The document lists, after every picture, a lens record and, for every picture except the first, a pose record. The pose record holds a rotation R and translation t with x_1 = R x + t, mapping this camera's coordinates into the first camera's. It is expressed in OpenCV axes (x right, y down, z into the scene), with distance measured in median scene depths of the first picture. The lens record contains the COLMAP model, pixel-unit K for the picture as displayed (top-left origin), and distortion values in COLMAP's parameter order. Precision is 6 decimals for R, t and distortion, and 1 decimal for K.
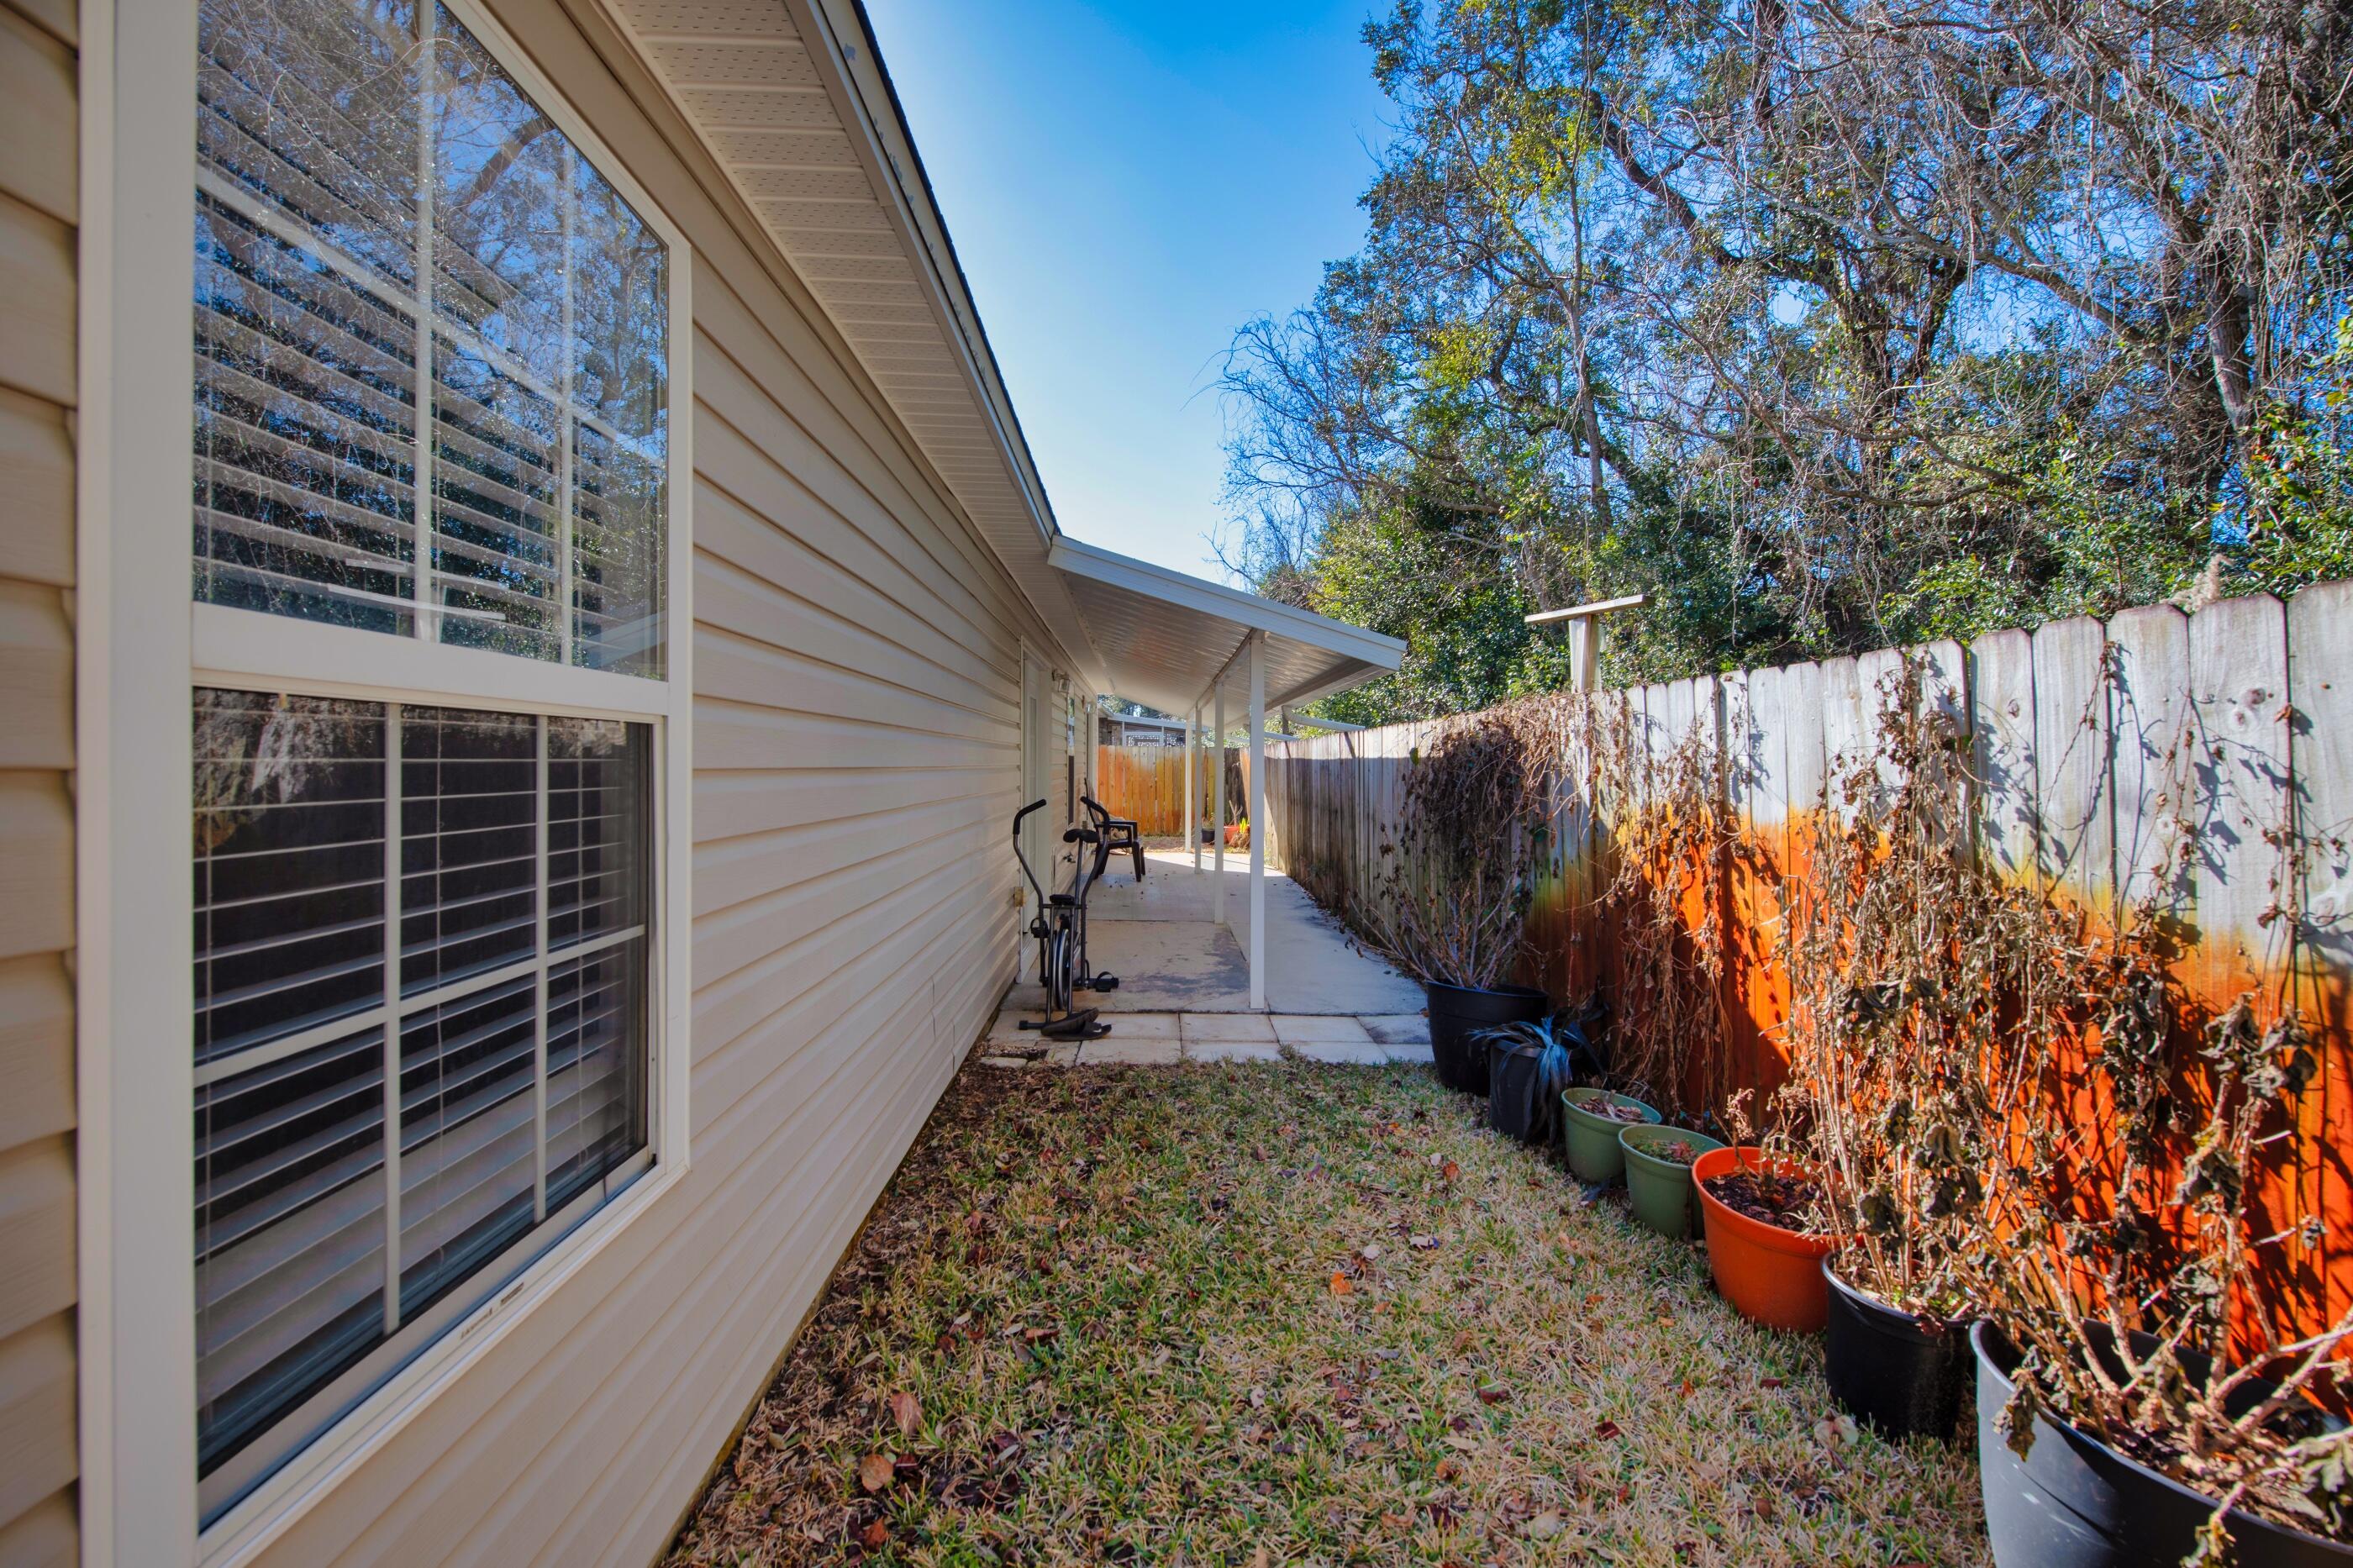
lens RADIAL K [[939.5, 0, 1192.4], [0, 939.5, 762.4], [0, 0, 1]] dist [0.010409, -0.008434]
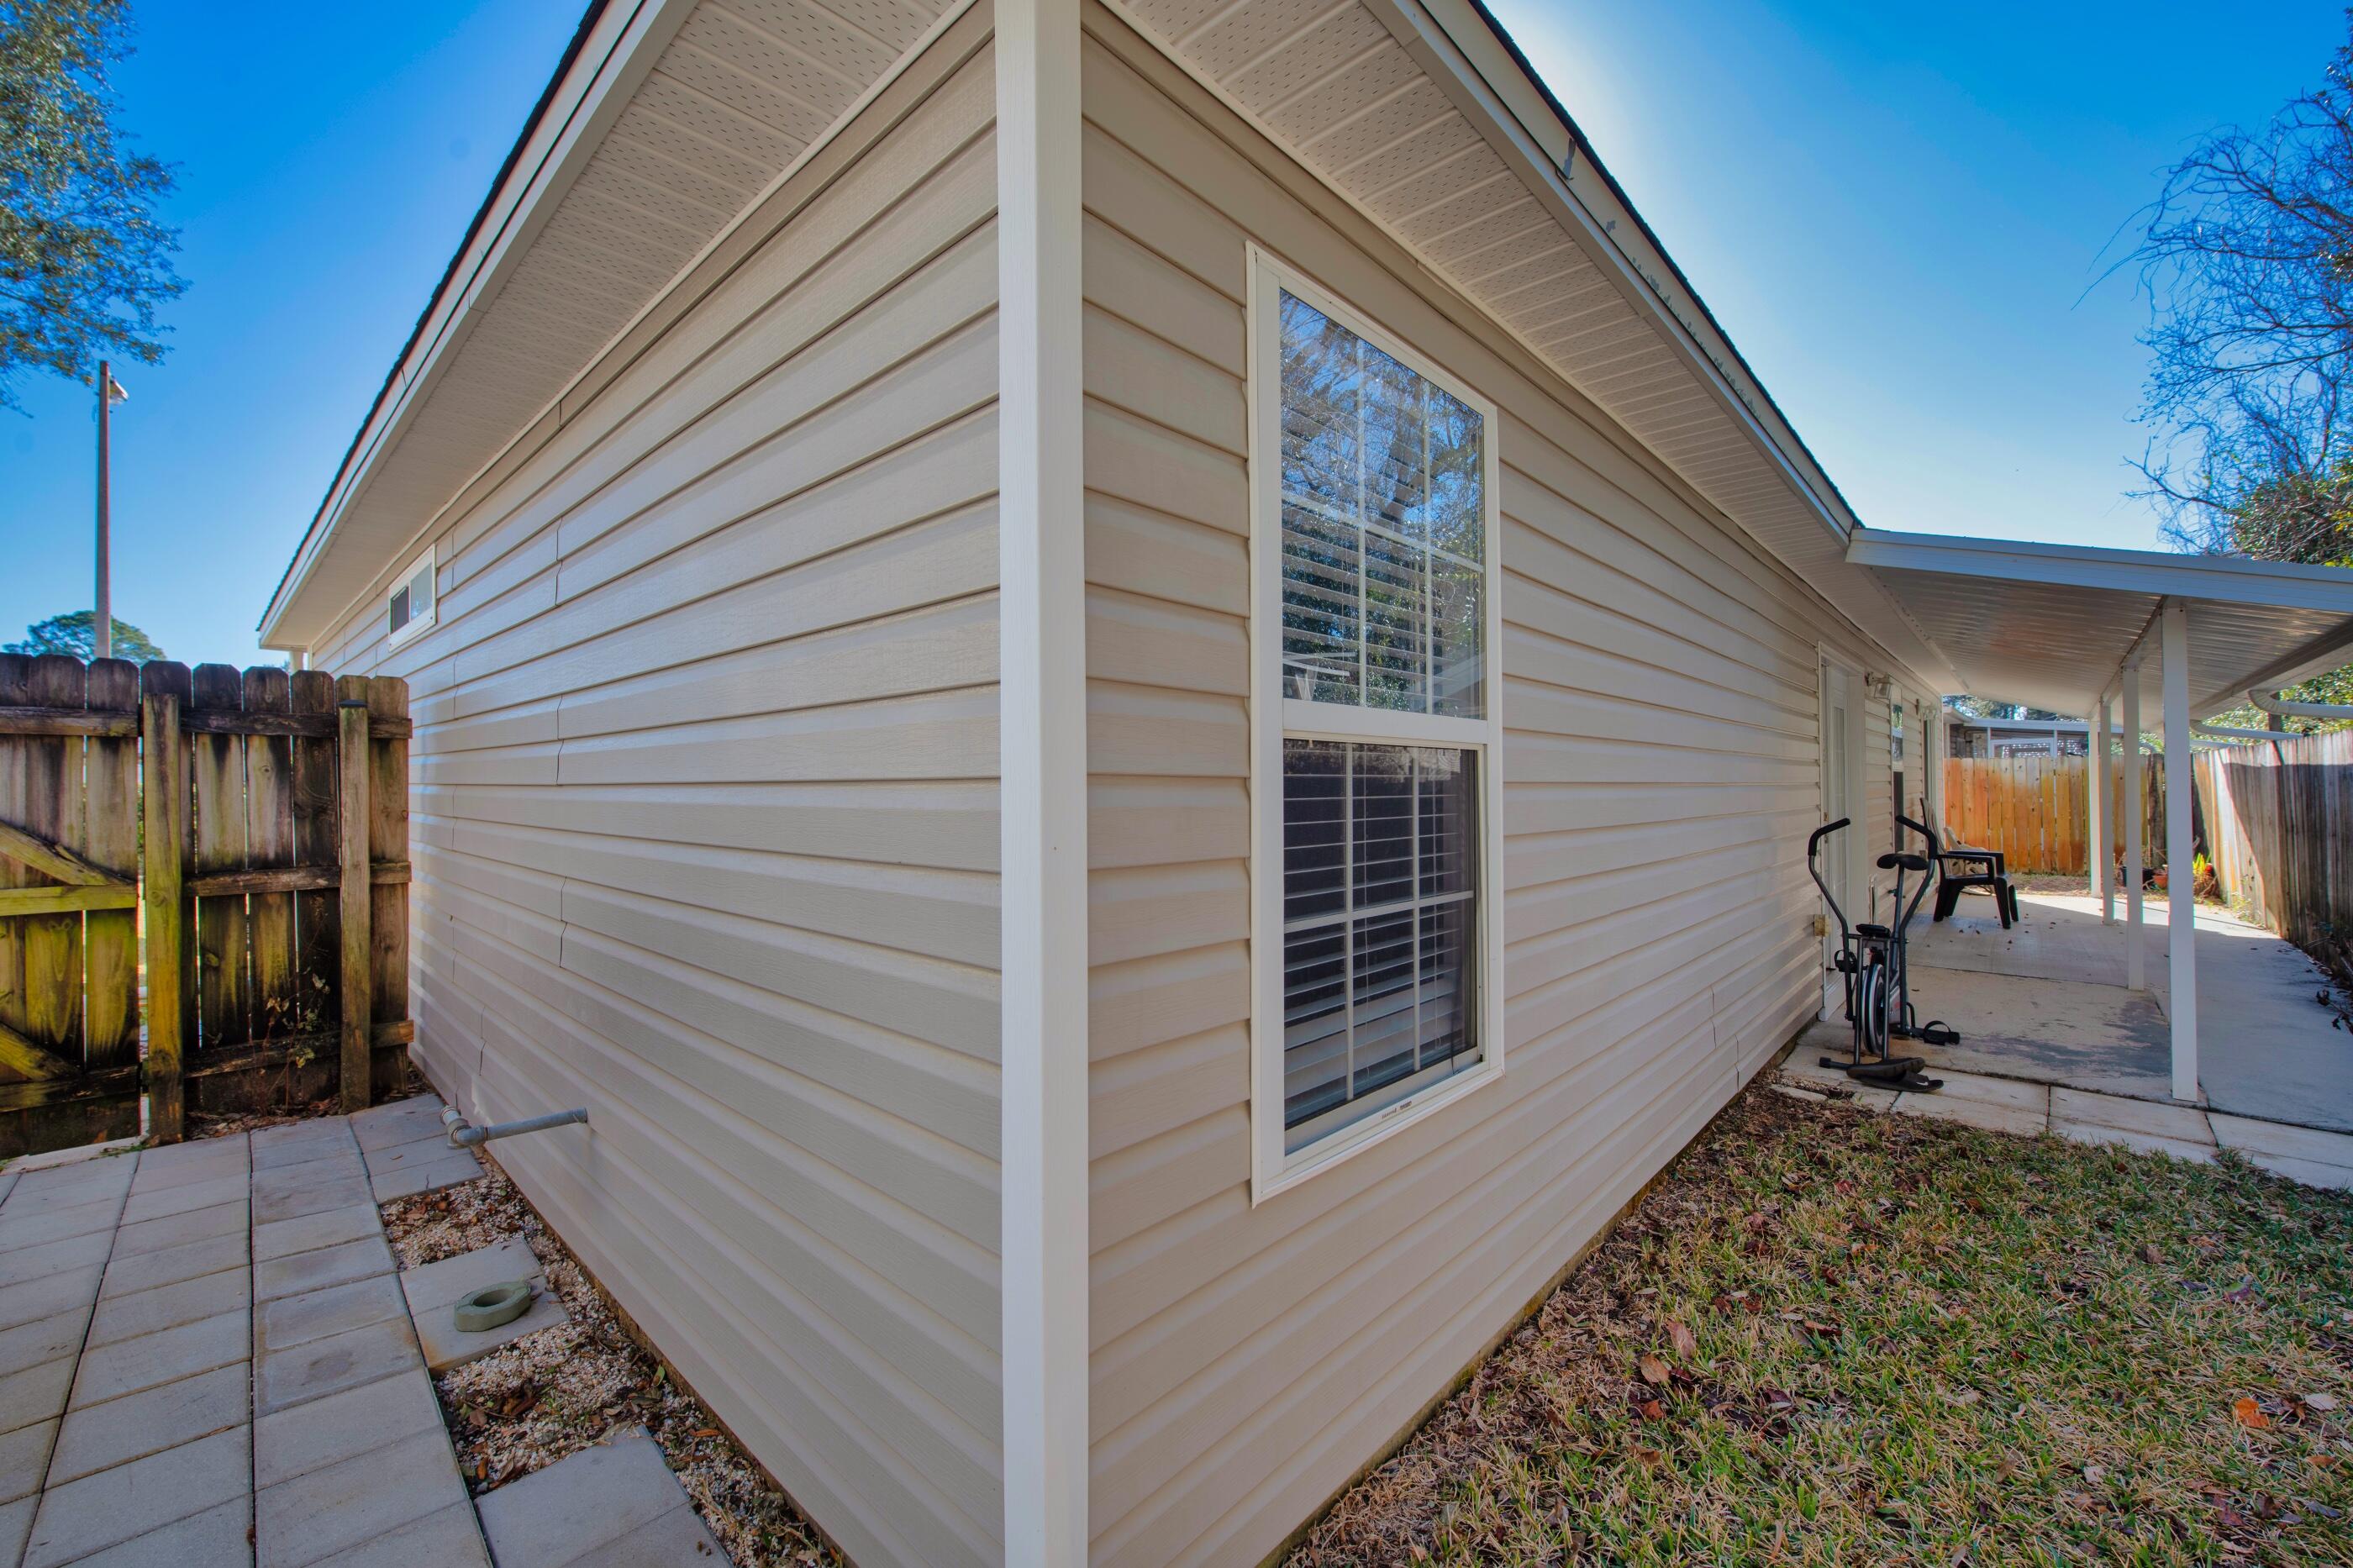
lens RADIAL K [[939.5, 0, 1192.4], [0, 939.5, 762.4], [0, 0, 1]] dist [0.010409, -0.008434]
pose [[0.707345, -0.020791, -0.706563, 0.073822], [0.005472, 0.999698, -0.023939, 0.005457], [0.706847, 0.013067, 0.707246, -0.178057]]
